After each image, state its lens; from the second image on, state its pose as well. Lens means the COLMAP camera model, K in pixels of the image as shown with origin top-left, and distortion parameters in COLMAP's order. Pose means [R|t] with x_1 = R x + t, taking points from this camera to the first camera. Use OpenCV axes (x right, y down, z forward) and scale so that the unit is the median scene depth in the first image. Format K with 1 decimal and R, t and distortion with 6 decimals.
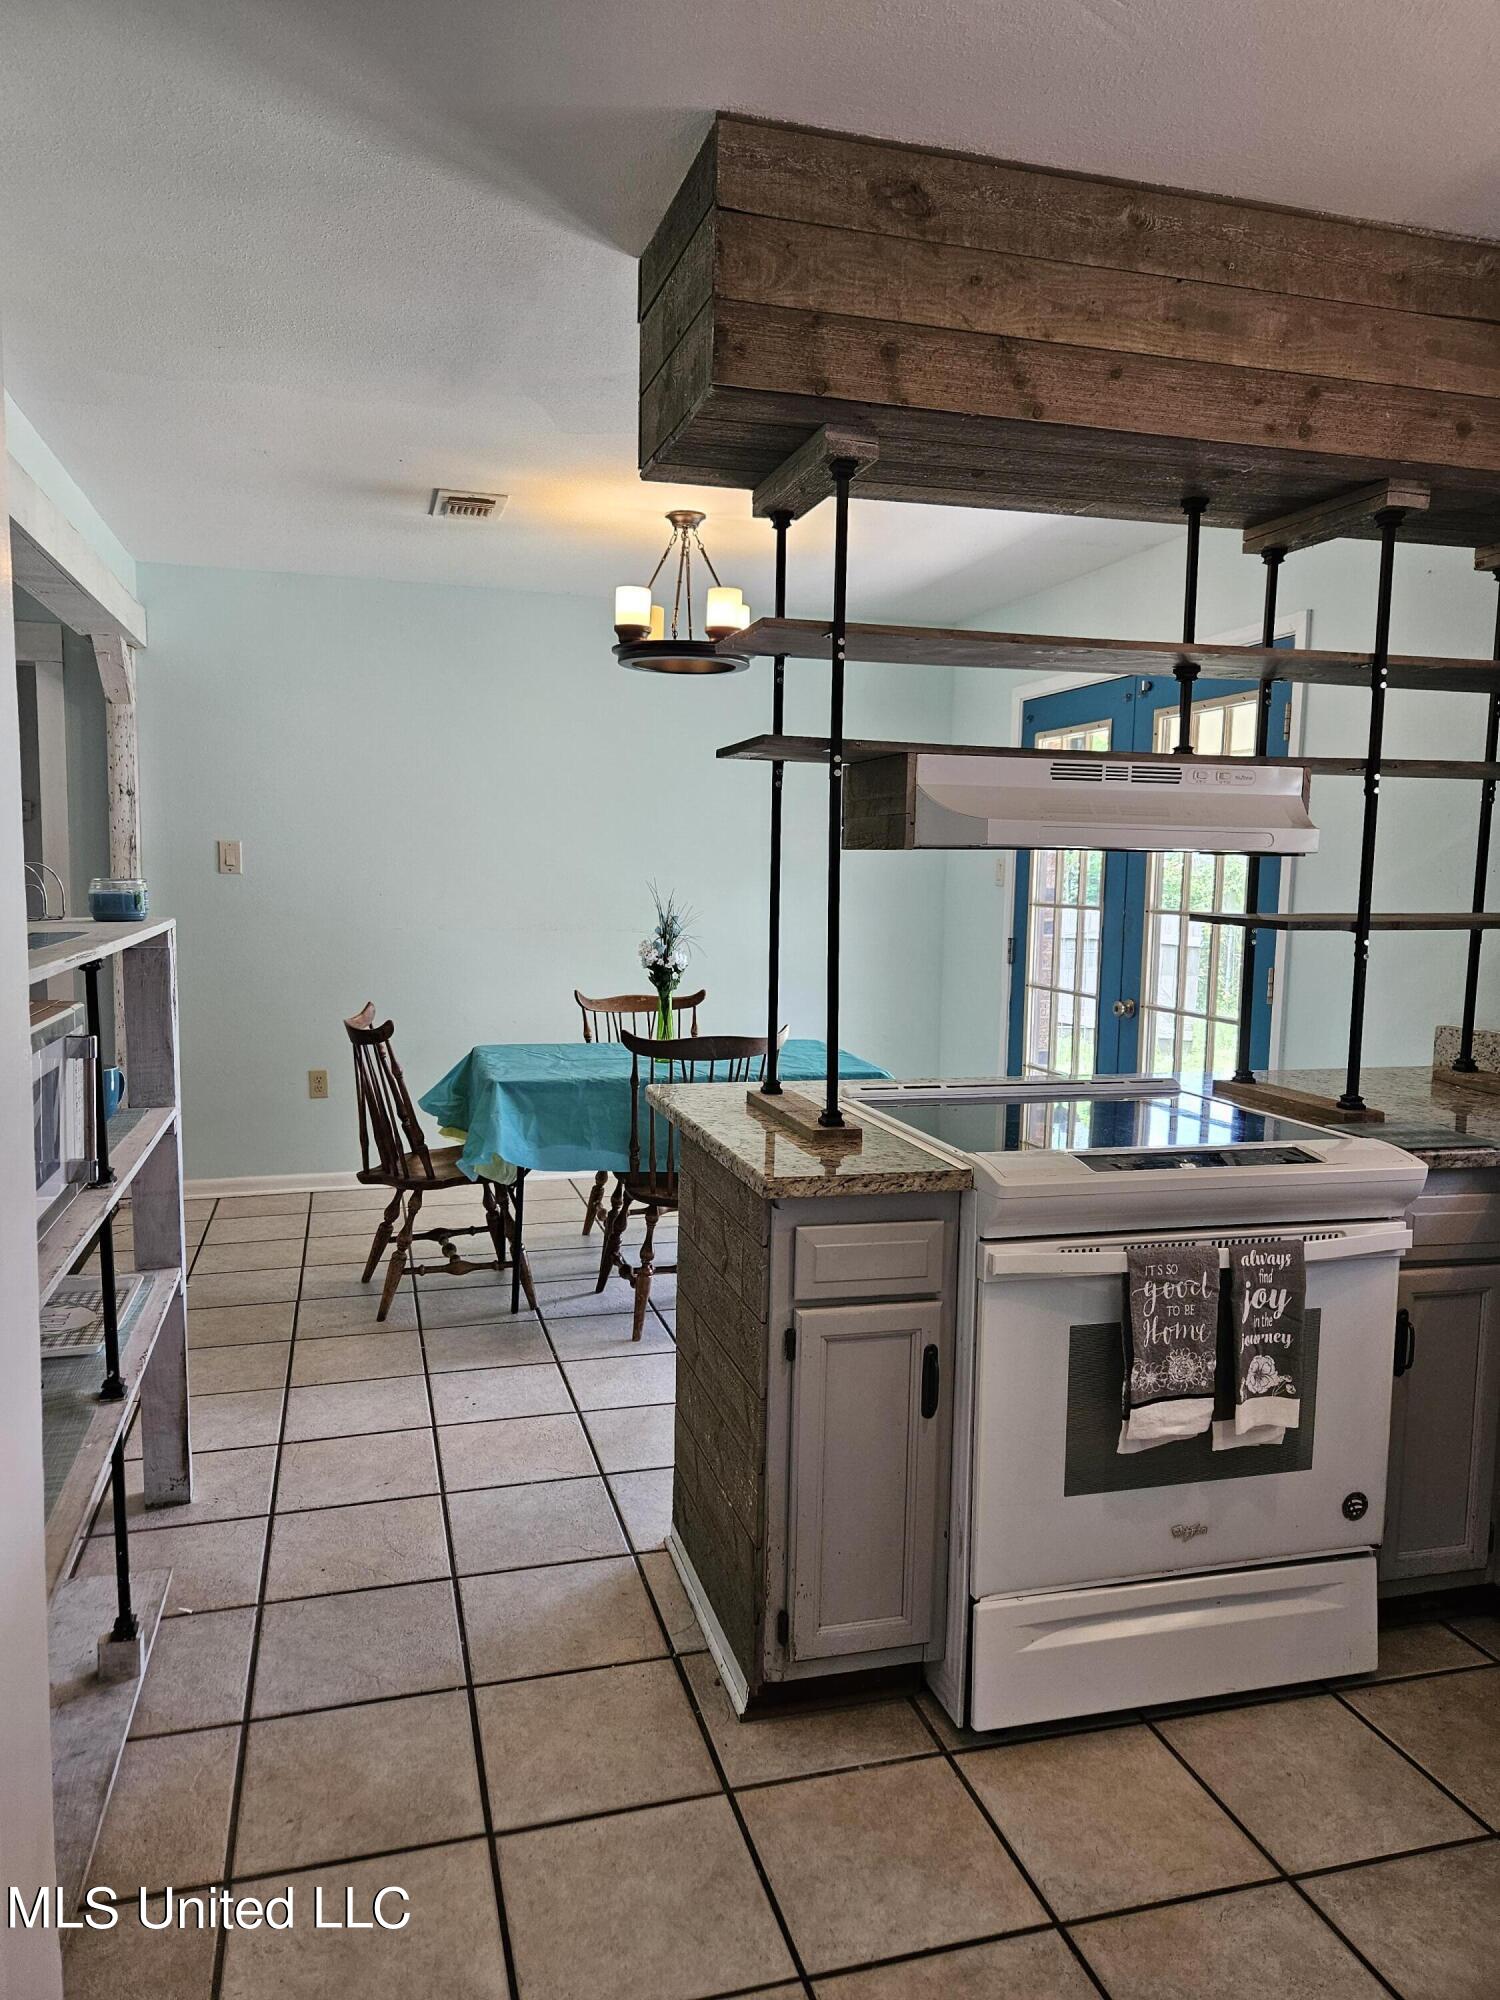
lens RADIAL K [[1341.8, 0, 735.9], [0, 1341.8, 997.0], [0, 0, 1]] dist [0.080462, -0.074166]
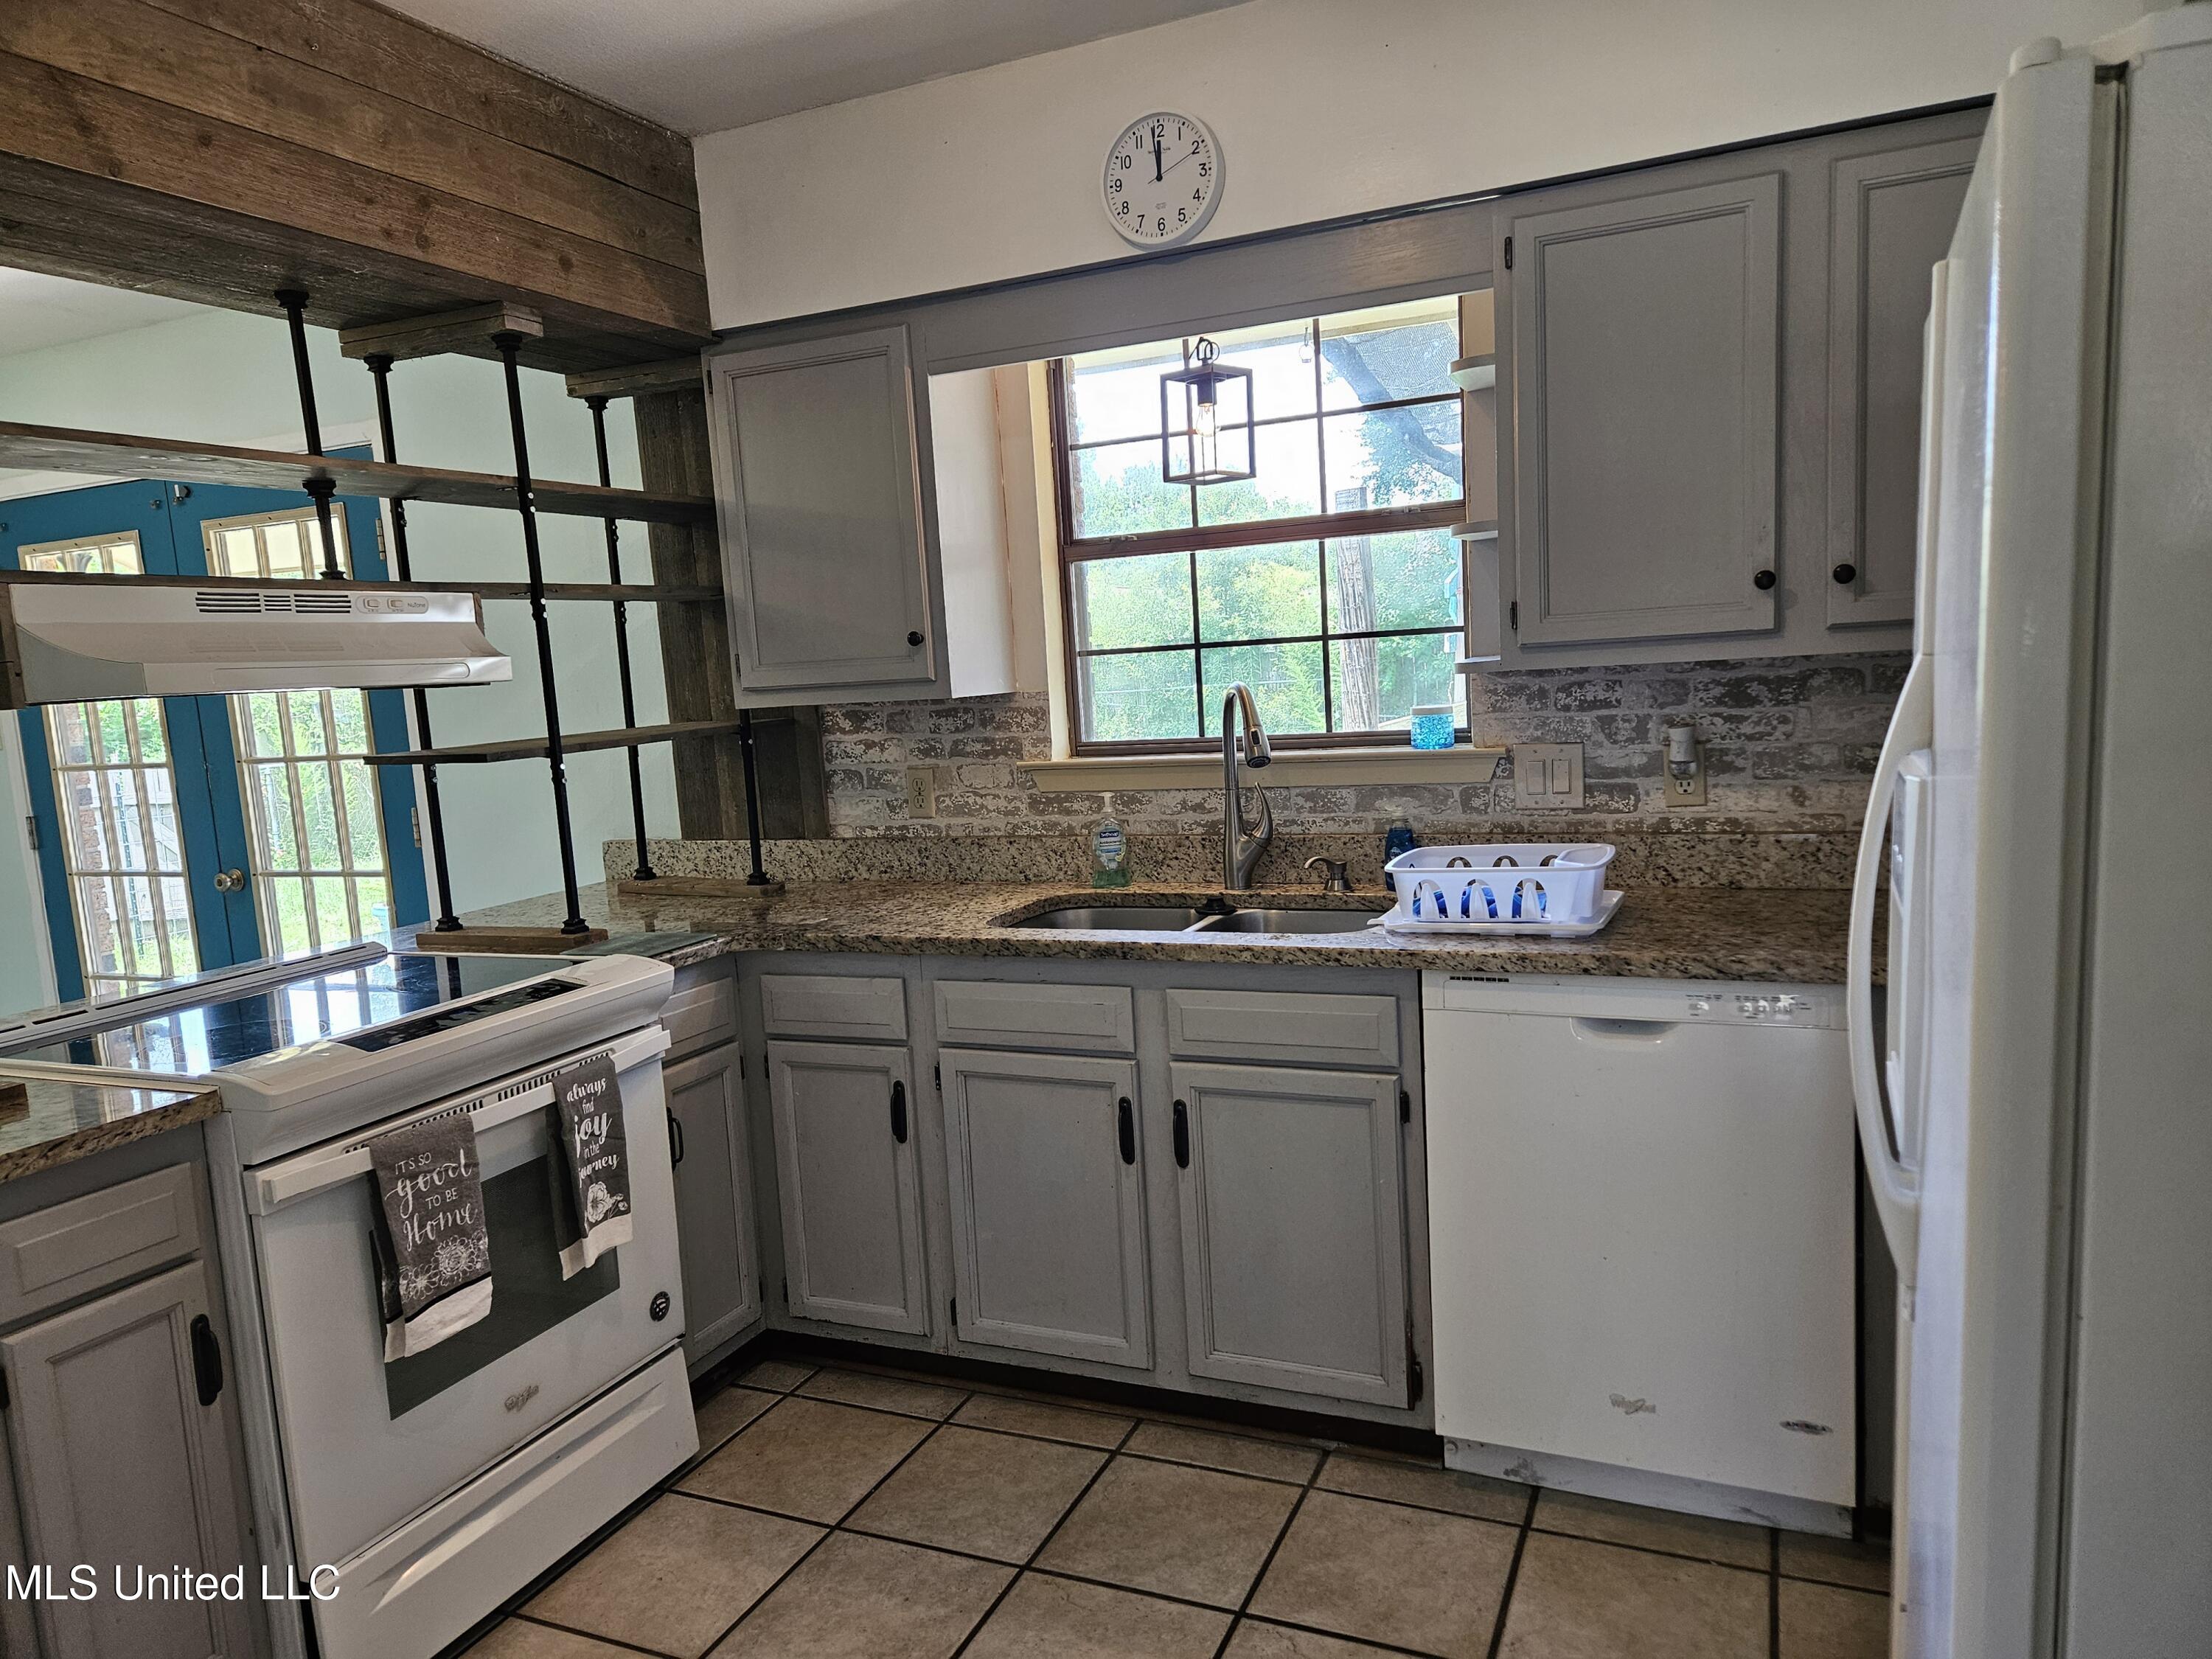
lens RADIAL K [[1484.0, 0, 1092.9], [0, 1484.0, 840.9], [0, 0, 1]] dist [0.080462, -0.074166]
pose [[0.639157, -0.150299, 0.754247, -0.132772], [0.147929, 0.986431, 0.071210, -0.007095], [-0.754715, 0.066061, 0.652718, -0.012427]]
